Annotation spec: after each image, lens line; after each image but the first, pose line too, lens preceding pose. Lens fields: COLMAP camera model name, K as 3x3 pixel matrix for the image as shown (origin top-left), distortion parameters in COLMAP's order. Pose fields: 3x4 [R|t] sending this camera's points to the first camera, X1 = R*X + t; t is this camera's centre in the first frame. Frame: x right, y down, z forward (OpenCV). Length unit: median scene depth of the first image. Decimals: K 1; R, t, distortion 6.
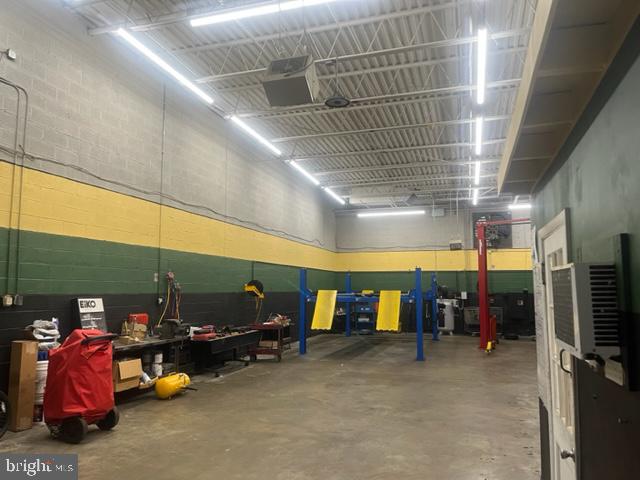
lens RADIAL K [[480.6, 0, 319.3], [0, 480.6, 238.0], [0, 0, 1]] dist [0.048034, -0.054649]
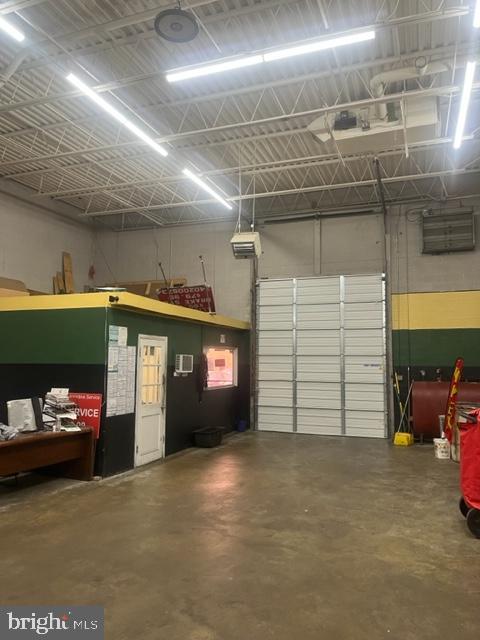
lens RADIAL K [[480.6, 0, 239.6], [0, 480.6, 323.3], [0, 0, 1]] dist [0.048034, -0.054649]
pose [[-0.998853, -0.004715, 0.047645, -0.041734], [-0.013707, 0.981647, -0.190213, 0.107037], [-0.045874, -0.190648, -0.980586, 0.948524]]
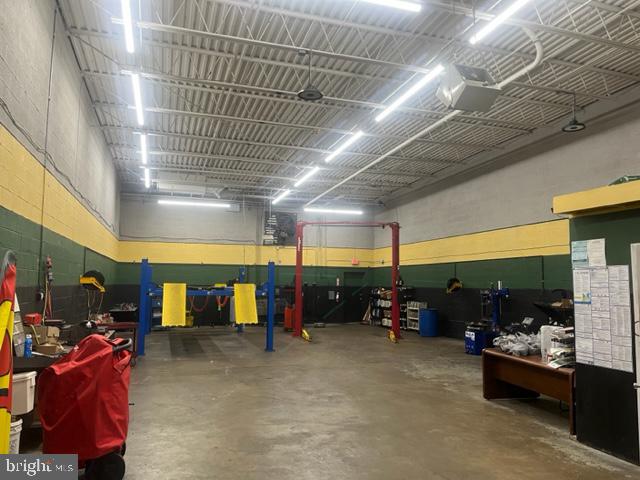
lens RADIAL K [[480.6, 0, 322.5], [0, 480.6, 240.6], [0, 0, 1]] dist [0.048034, -0.054649]
pose [[0.812619, 0.059000, 0.579801, -0.321320], [-0.070534, 0.997506, -0.002649, 0.011791], [-0.578511, -0.038743, 0.814754, 0.104774]]
